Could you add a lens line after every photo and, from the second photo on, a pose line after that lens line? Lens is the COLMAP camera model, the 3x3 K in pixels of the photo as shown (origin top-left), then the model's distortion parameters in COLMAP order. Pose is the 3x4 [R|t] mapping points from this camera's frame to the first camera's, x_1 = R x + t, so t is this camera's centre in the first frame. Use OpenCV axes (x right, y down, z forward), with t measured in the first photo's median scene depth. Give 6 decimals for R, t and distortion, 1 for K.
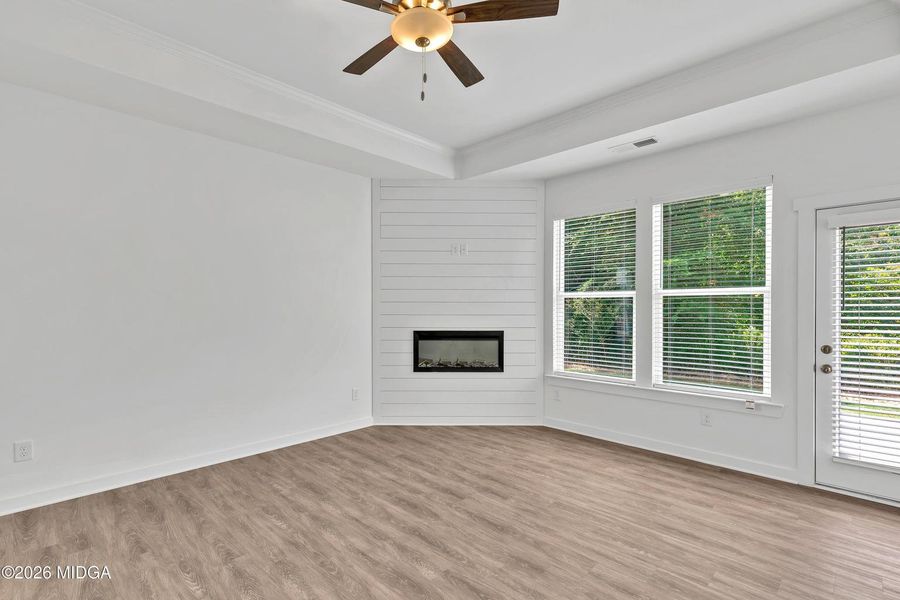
lens RADIAL K [[419.3, 0, 443.1], [0, 419.3, 311.1], [0, 0, 1]] dist [0.002904, -0.000953]
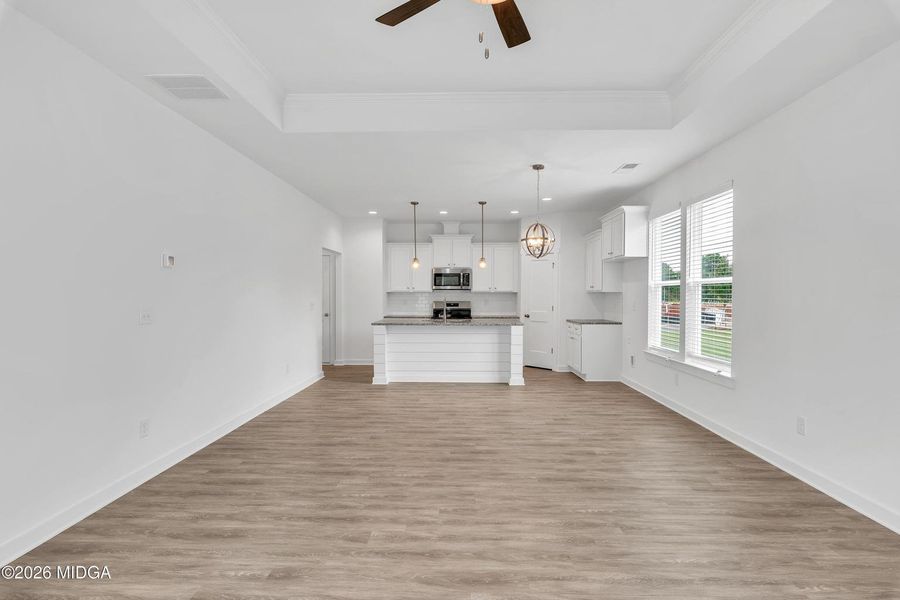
lens RADIAL K [[477.1, 0, 439.9], [0, 477.1, 297.9], [0, 0, 1]] dist [-0.000264, -0.001991]
pose [[-0.733056, 0.003644, -0.680158, 0.369608], [-0.012170, 0.999755, 0.018473, -0.005078], [0.680059, 0.021819, -0.732833, 0.880251]]
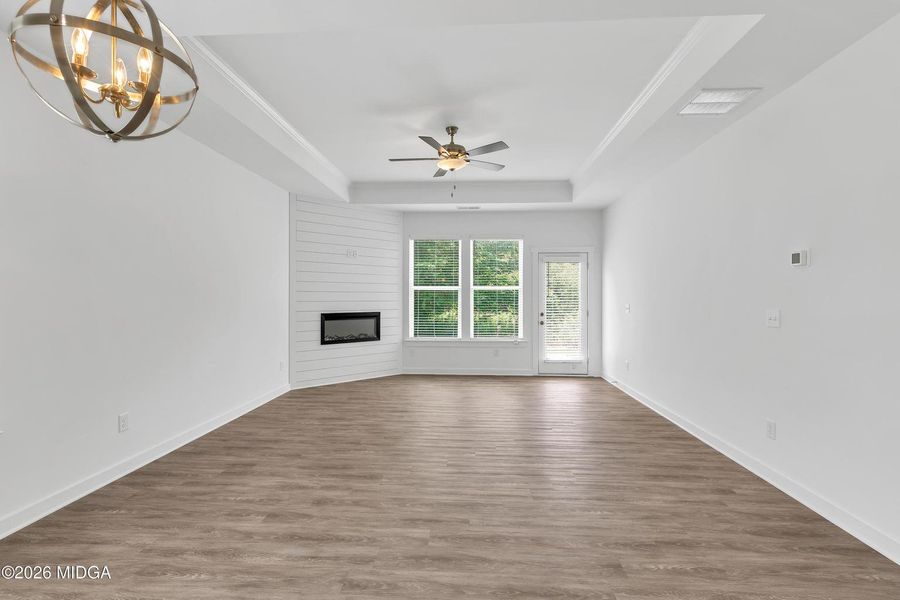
lens RADIAL K [[419.3, 0, 443.9], [0, 419.3, 299.2], [0, 0, 1]] dist [0.002904, -0.000953]
pose [[0.748048, -0.000324, 0.663645, -0.765877], [0.005752, 0.999965, -0.005995, 0.014758], [-0.663620, 0.008302, 0.748024, -0.273845]]
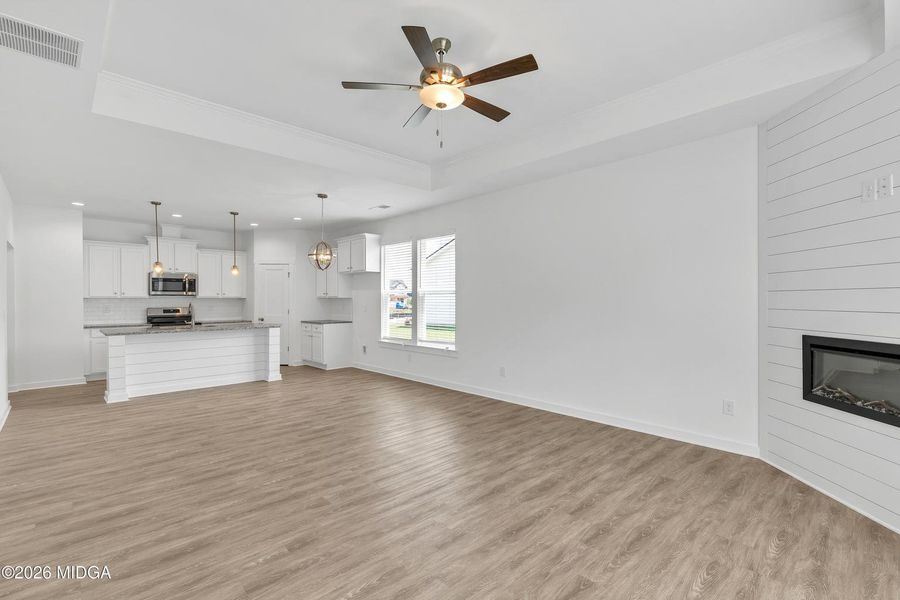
lens RADIAL K [[419.3, 0, 453.0], [0, 419.3, 299.8], [0, 0, 1]] dist [0.002904, -0.000953]
pose [[-0.025418, 0.001018, -0.999676, 0.688352], [-0.012590, 0.999920, 0.001338, -0.000838], [0.999598, 0.012620, -0.025404, 0.566208]]
